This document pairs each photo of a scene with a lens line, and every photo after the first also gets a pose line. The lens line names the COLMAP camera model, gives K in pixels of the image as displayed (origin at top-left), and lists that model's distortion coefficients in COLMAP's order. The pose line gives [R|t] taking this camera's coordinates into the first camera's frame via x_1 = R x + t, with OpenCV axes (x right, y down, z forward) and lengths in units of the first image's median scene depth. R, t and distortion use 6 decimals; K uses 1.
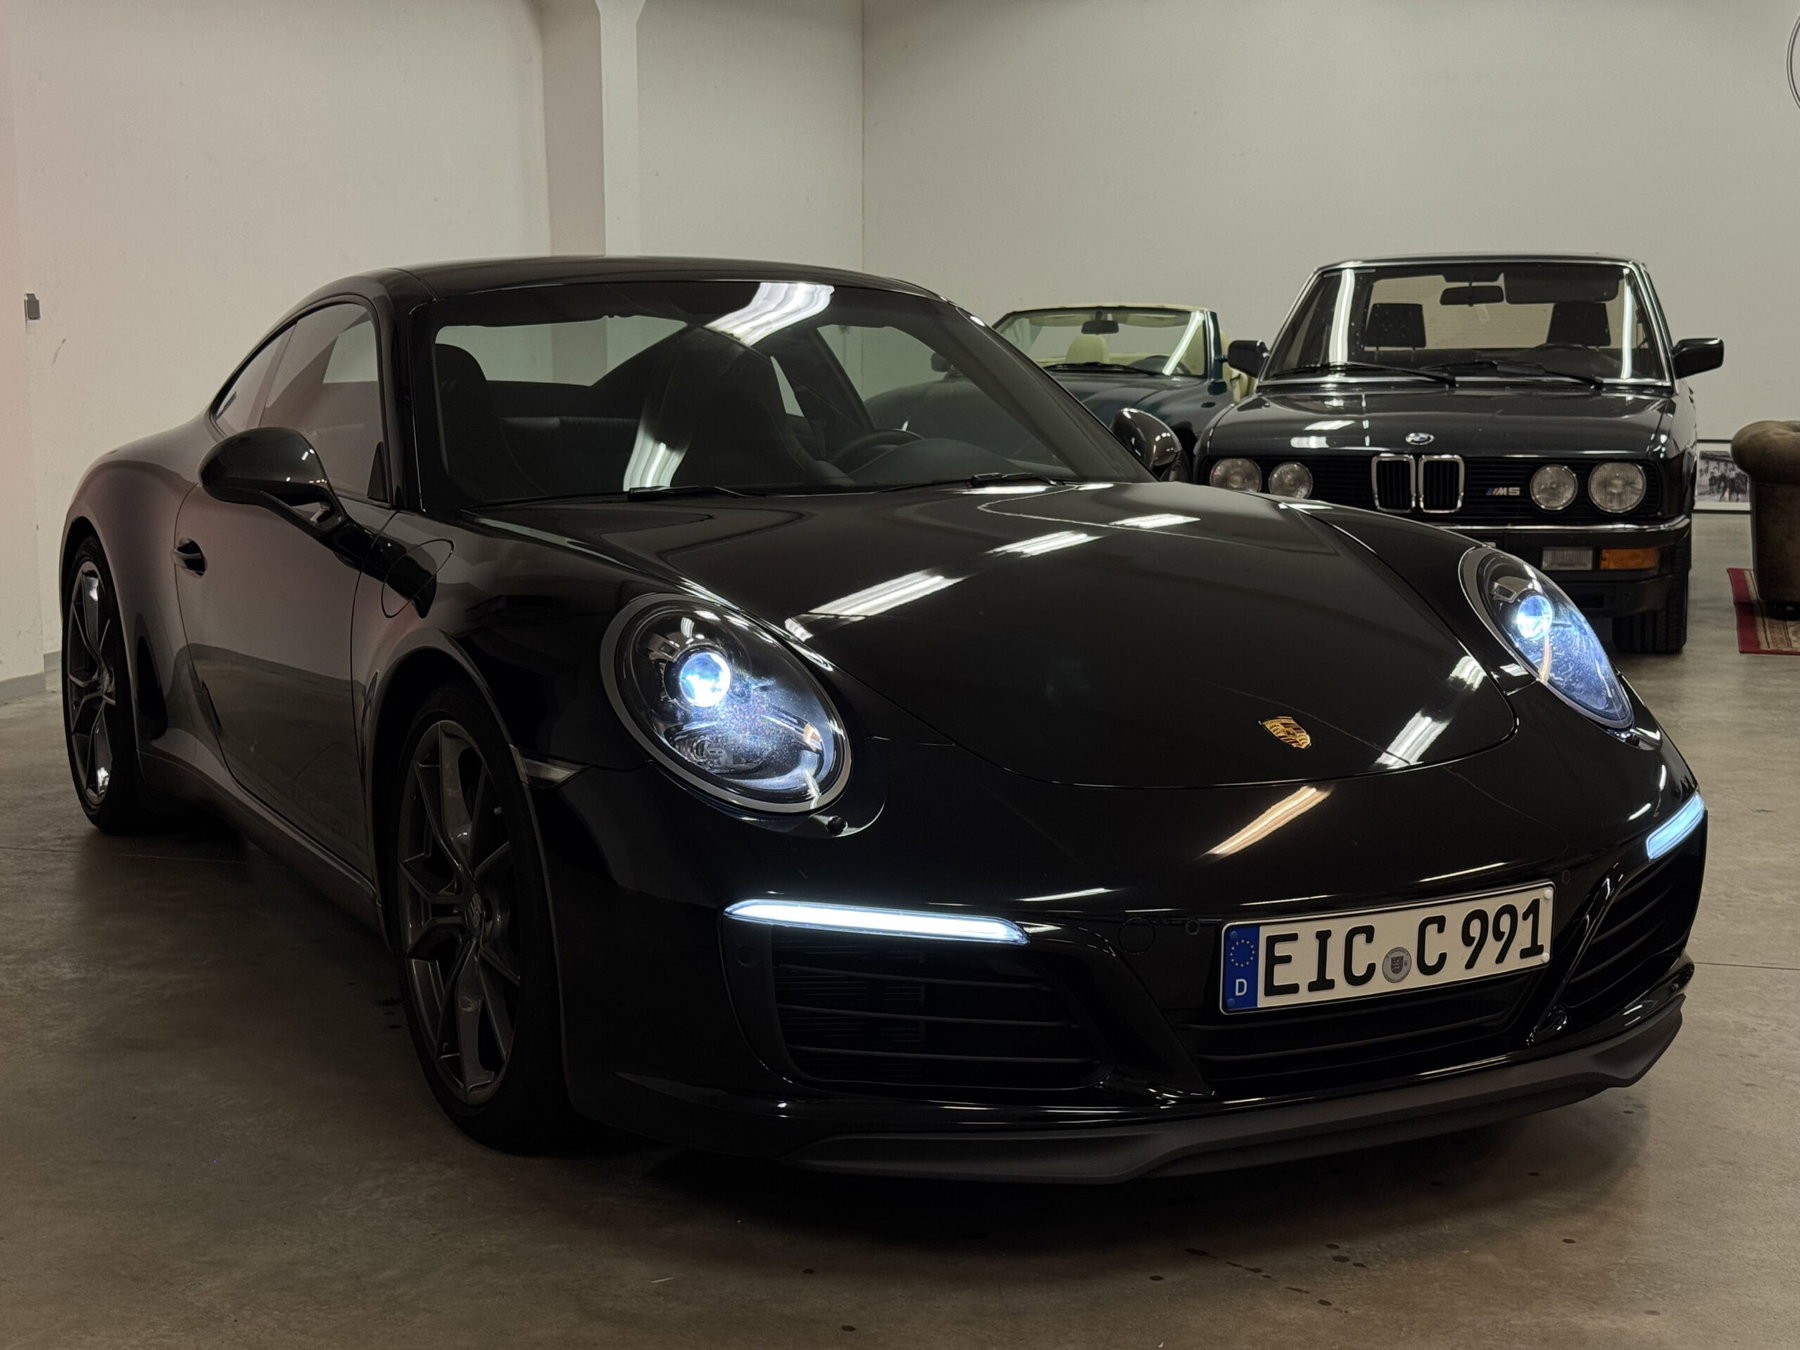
lens RADIAL K [[2647.9, 0, 908.9], [0, 2647.9, 673.5], [0, 0, 1]] dist [-0.038778, 0.000000]
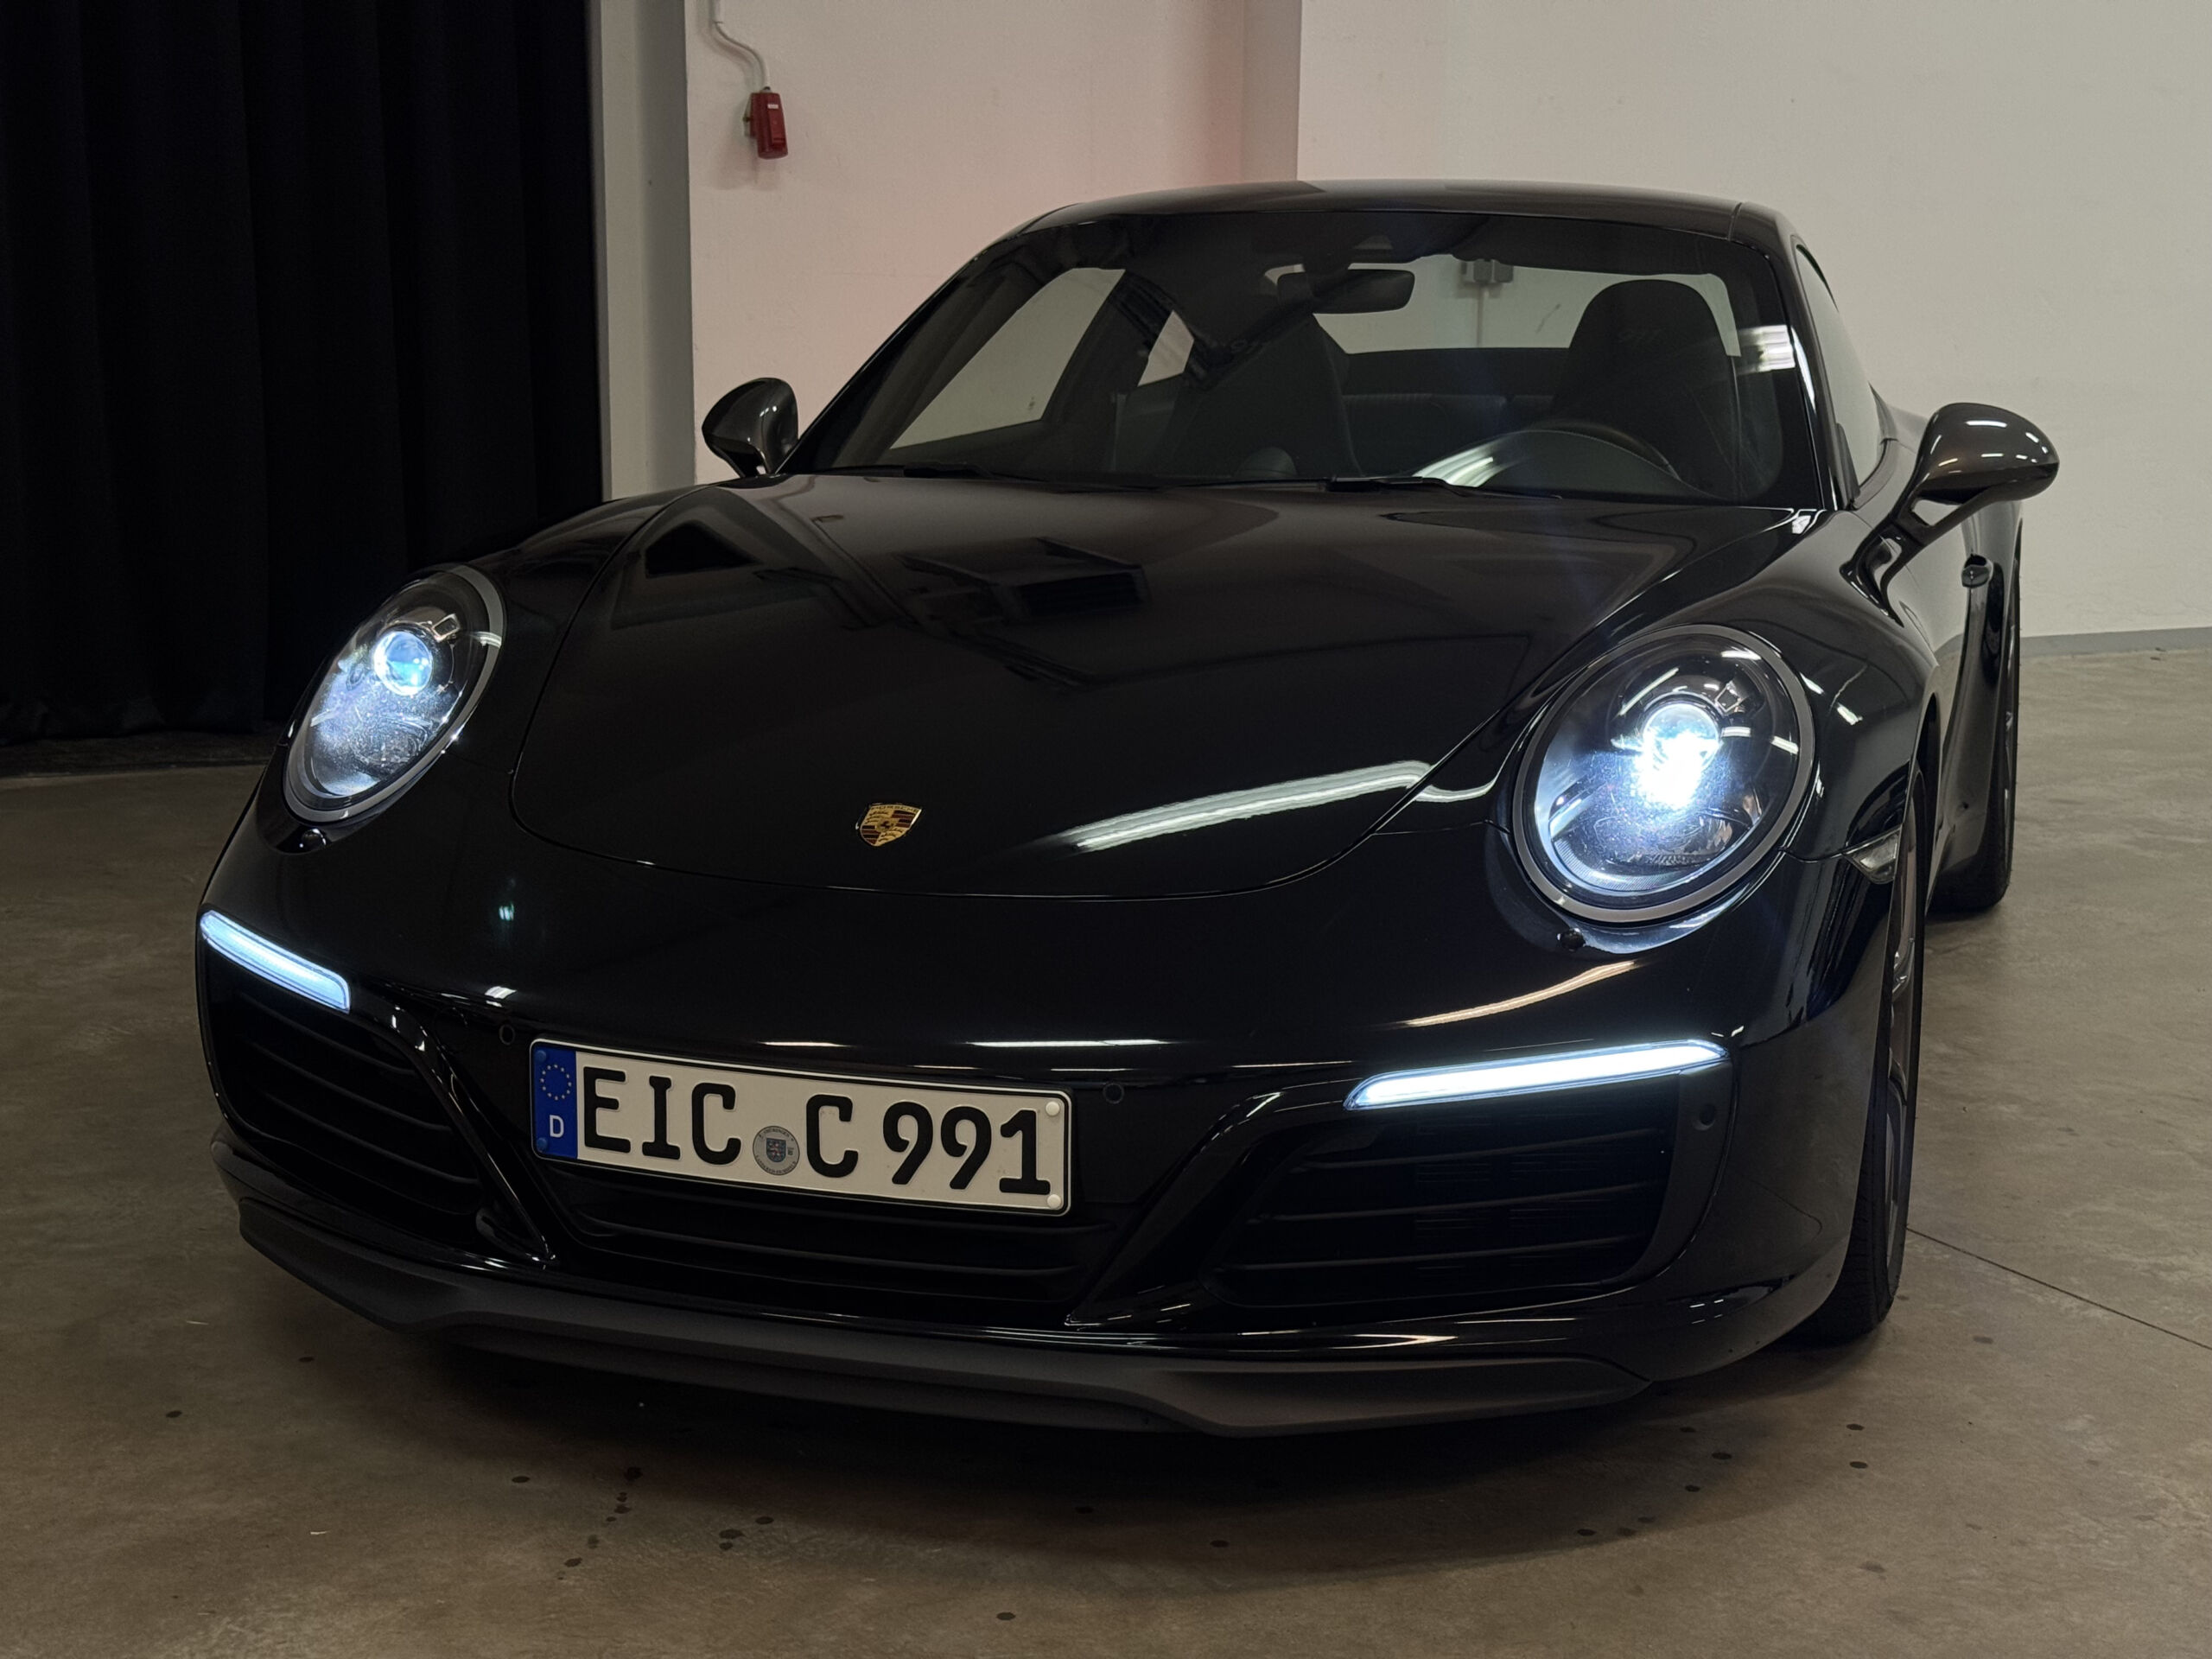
lens RADIAL K [[3080.8, 0, 1100.5], [0, 3080.8, 830.8], [0, 0, 1]] dist [0.099289, 0.000000]
pose [[0.700450, 0.139828, -0.699870, 0.815982], [-0.113775, 0.989956, 0.083916, -0.055626], [0.704574, 0.020849, 0.709324, 0.463020]]
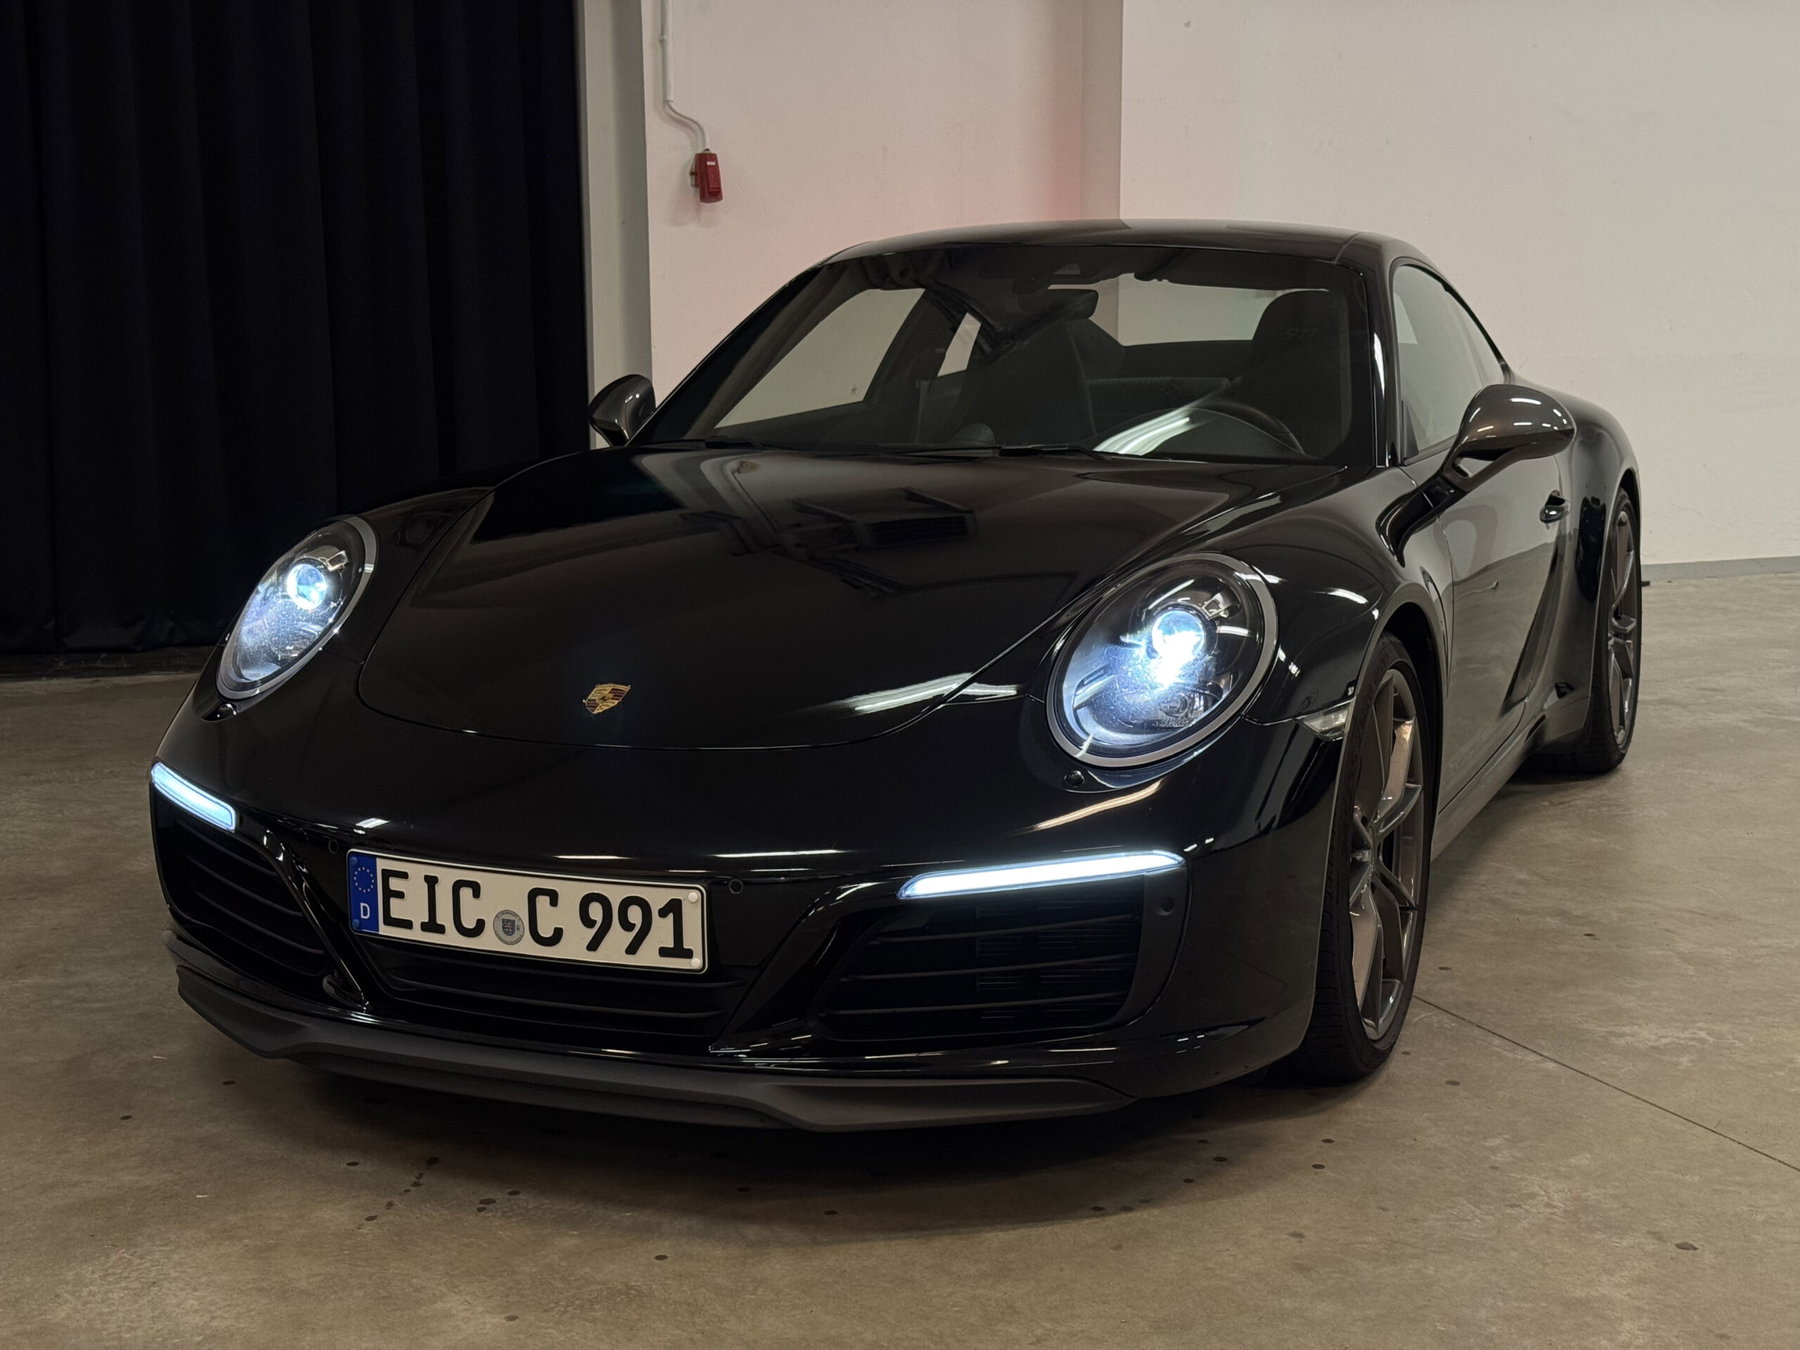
lens RADIAL K [[2507.0, 0, 896.4], [0, 2507.0, 661.2], [0, 0, 1]] dist [0.099289, 0.000000]
pose [[0.637394, 0.120556, -0.761048, 0.999194], [-0.104937, 0.992064, 0.069264, -0.073773], [0.763359, 0.035714, 0.644987, 0.482485]]
